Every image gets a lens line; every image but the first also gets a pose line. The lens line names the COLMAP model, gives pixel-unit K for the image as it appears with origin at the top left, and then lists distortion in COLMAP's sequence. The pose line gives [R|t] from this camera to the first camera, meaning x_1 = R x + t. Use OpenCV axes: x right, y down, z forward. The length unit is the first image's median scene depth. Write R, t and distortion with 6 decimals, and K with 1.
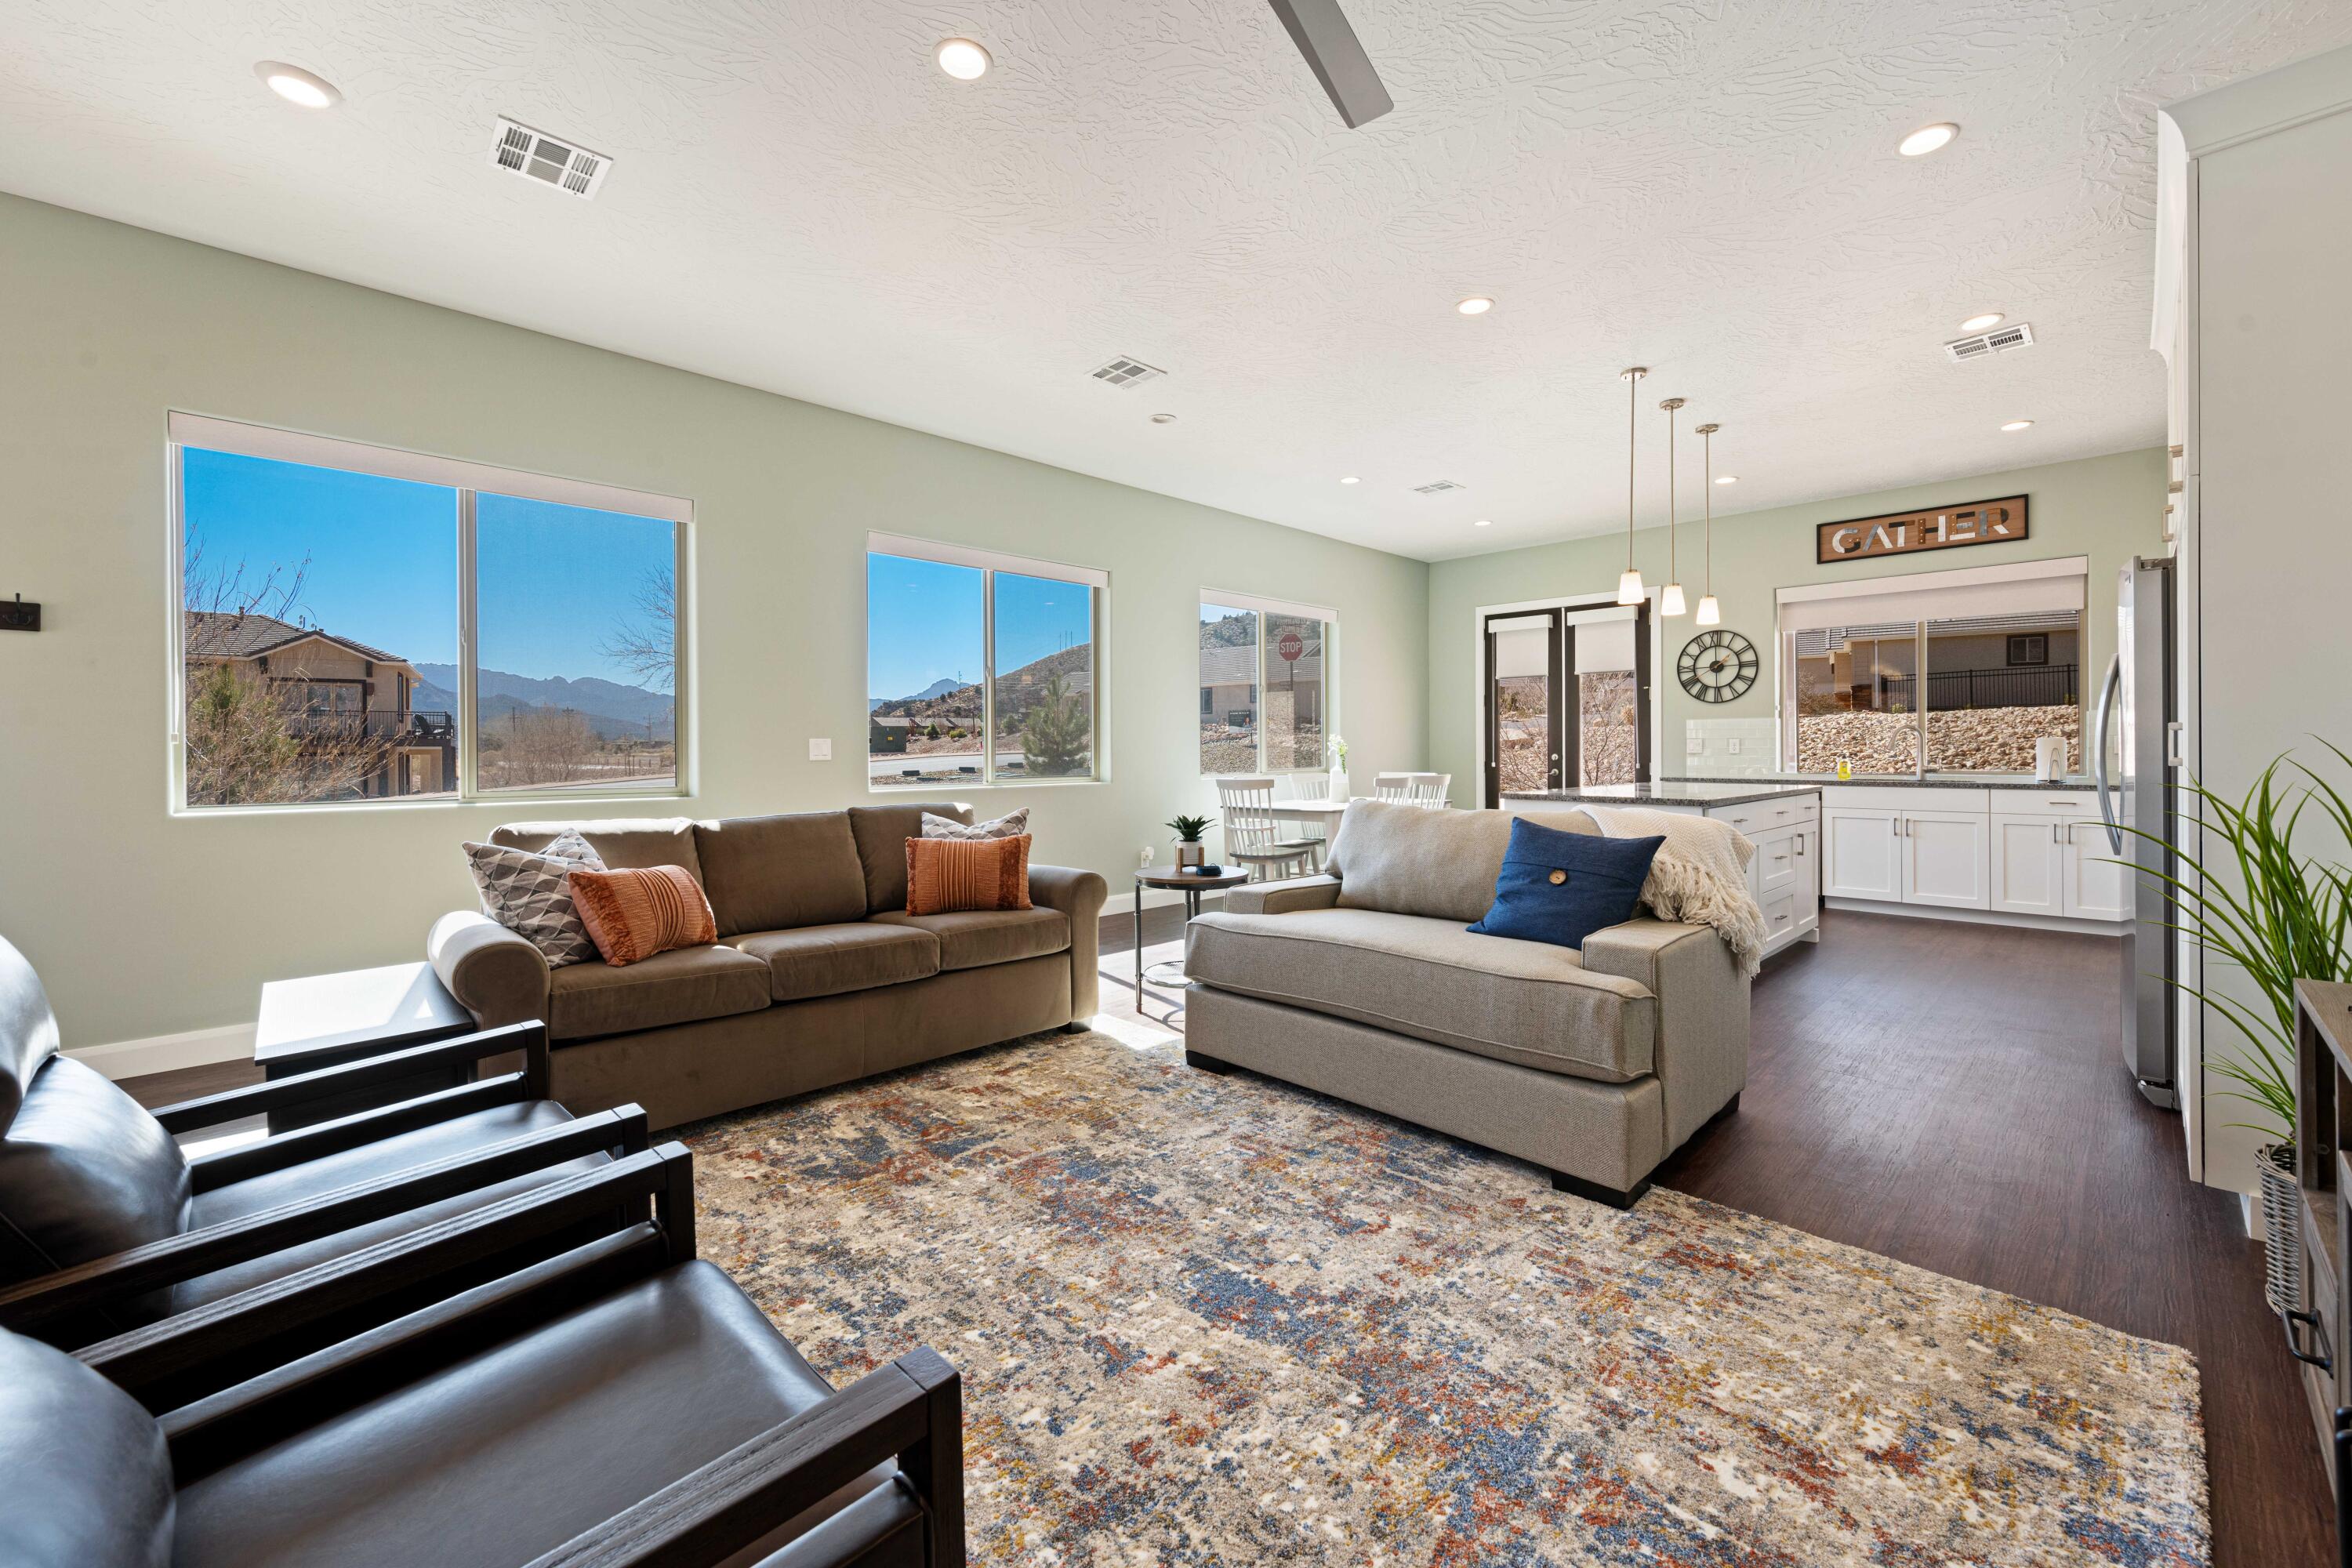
lens RADIAL K [[942.1, 0, 1179.5], [0, 942.1, 741.6], [0, 0, 1]] dist [-0.002004, -0.000190]
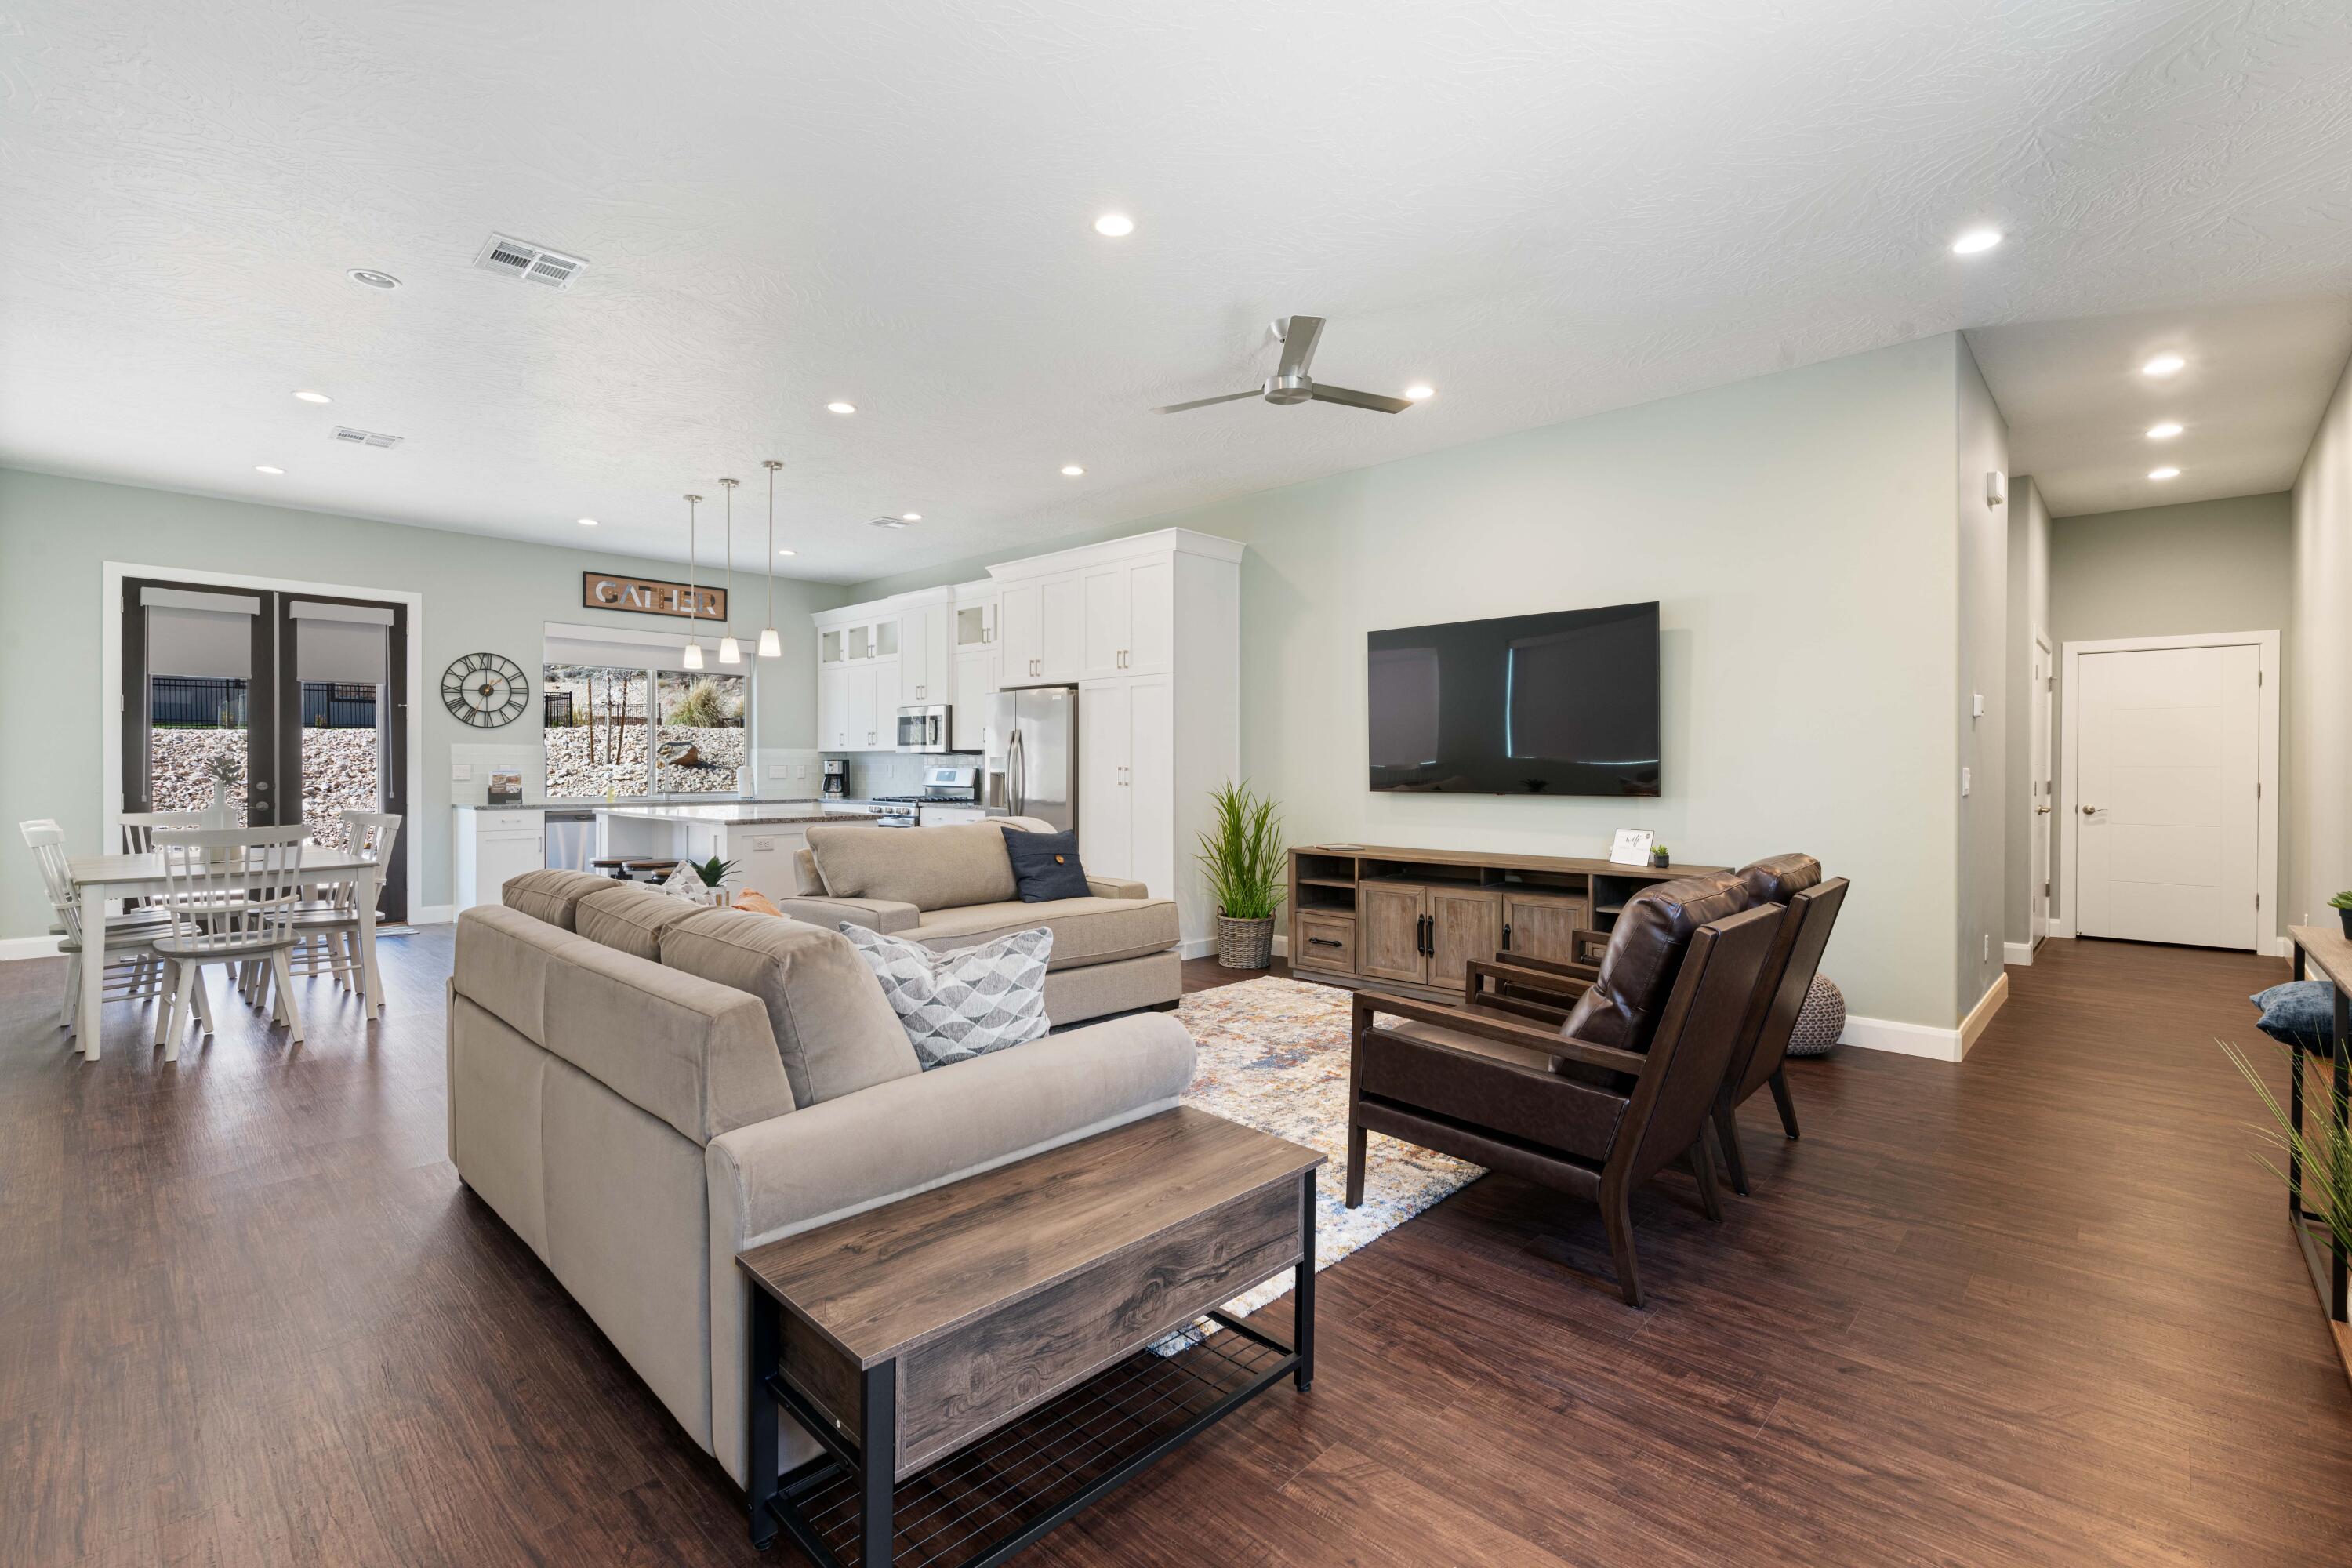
lens RADIAL K [[1048.0, 0, 1176.0], [0, 1048.0, 784.0], [0, 0, 1]] dist [0.000283, 0.000330]
pose [[-0.034049, -0.012698, 0.999340, -0.545699], [-0.010752, 0.999866, 0.012338, -0.004283], [-0.999362, -0.010324, -0.034181, 0.331896]]
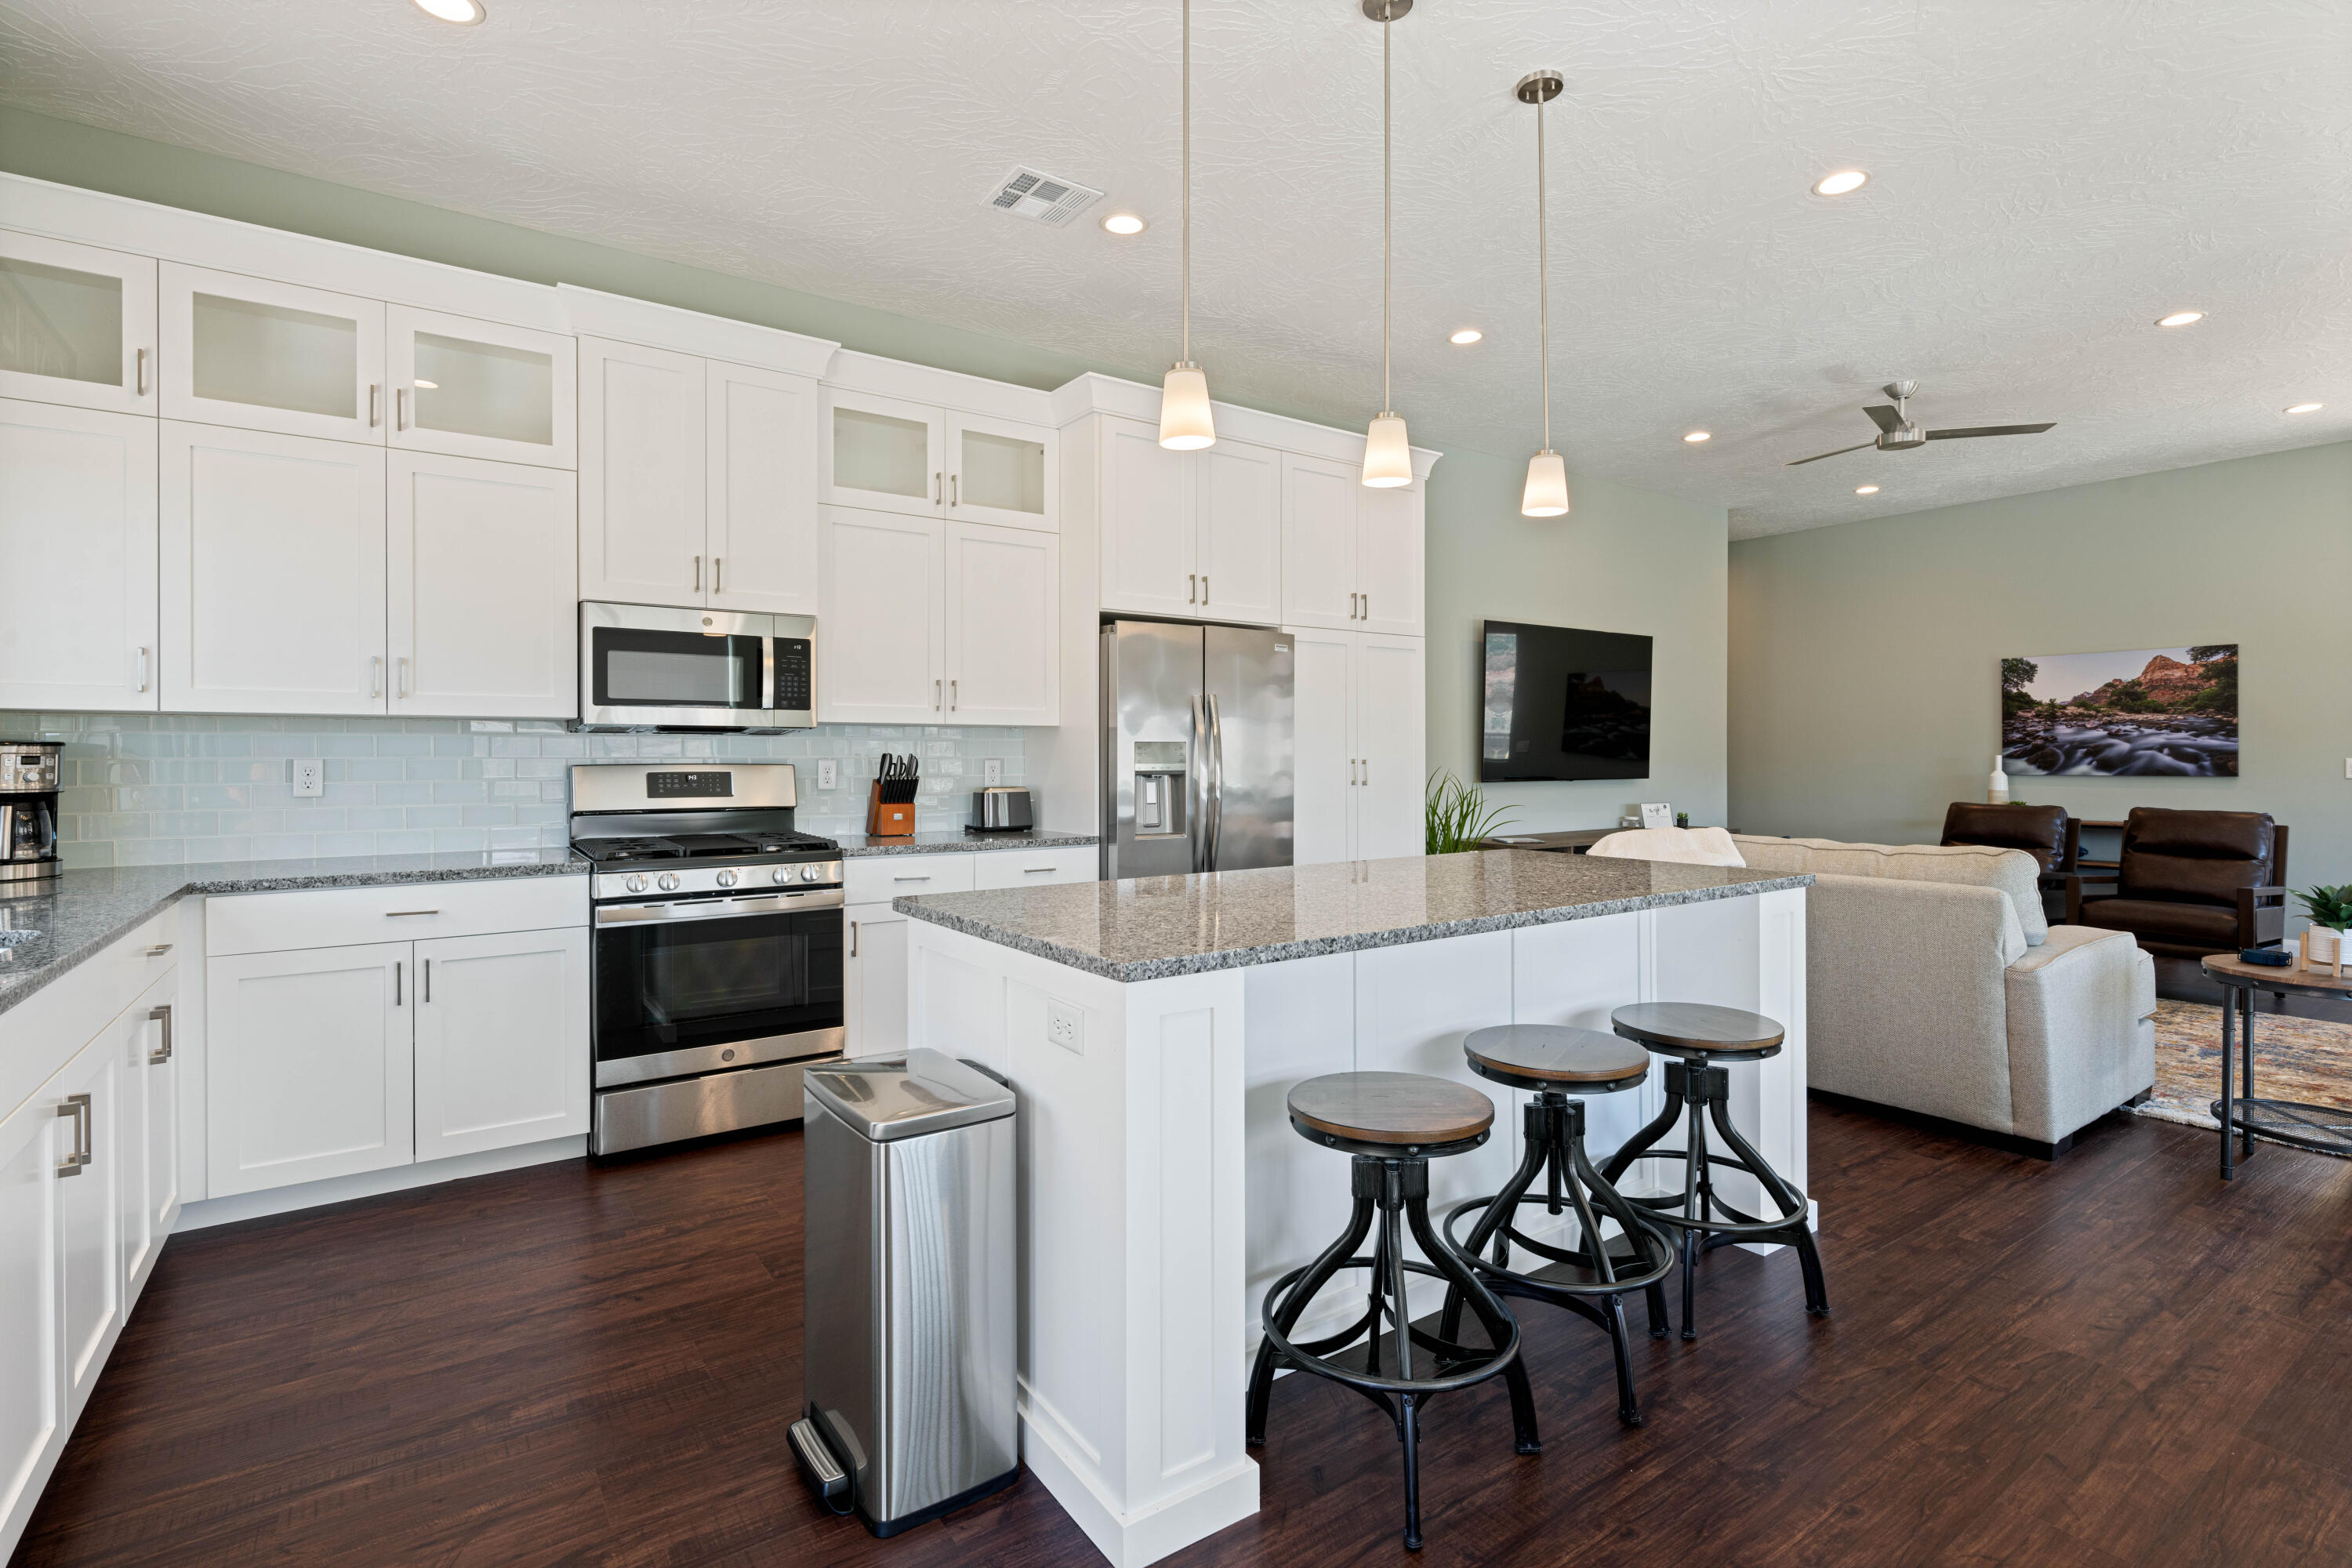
lens RADIAL K [[1108.2, 0, 1183.2], [0, 1108.2, 760.1], [0, 0, 1]] dist [0.002731, -0.001153]
pose [[-0.986182, 0.005598, 0.165574, 0.361499], [0.004595, 0.999969, -0.006441, -0.002737], [-0.165604, -0.005591, -0.986176, 1.035222]]
